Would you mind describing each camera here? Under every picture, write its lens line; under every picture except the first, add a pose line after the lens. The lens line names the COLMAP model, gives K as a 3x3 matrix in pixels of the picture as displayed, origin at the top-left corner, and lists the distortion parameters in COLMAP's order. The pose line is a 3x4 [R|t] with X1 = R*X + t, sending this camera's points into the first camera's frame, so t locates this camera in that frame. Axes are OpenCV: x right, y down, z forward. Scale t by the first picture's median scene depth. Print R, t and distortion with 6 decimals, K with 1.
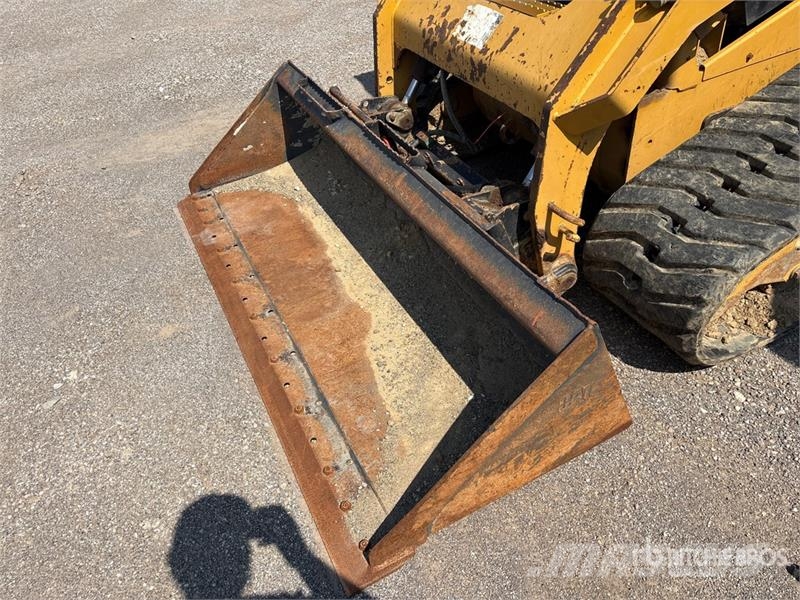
lens RADIAL K [[598.7, 0, 409.6], [0, 598.7, 300.5], [0, 0, 1]] dist [0.061535, -0.086329]
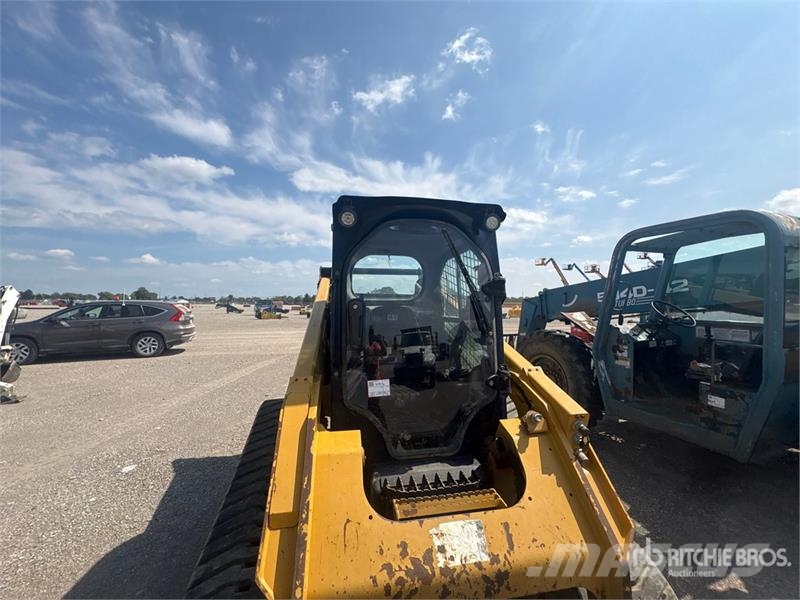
lens RADIAL K [[320.4, 0, 400.0], [0, 320.4, 300.0], [0, 0, 1]] dist [-0.002021, -0.000400]
pose [[0.298125, 0.117682, 0.947245, -0.524294], [0.609323, 0.740410, -0.283757, -0.696164], [-0.734743, 0.661773, 0.149029, 0.727002]]
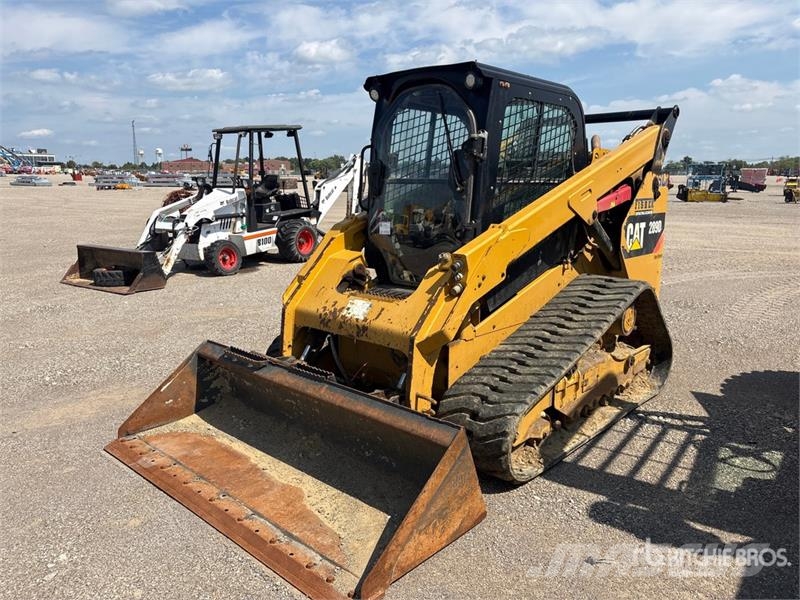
lens RADIAL K [[598.7, 0, 409.6], [0, 598.7, 300.5], [0, 0, 1]] dist [0.061535, -0.086329]
pose [[0.929109, 0.028242, 0.368727, -0.413489], [0.165762, 0.859496, -0.483517, 0.422642], [-0.330575, 0.510361, 0.793884, -0.493384]]
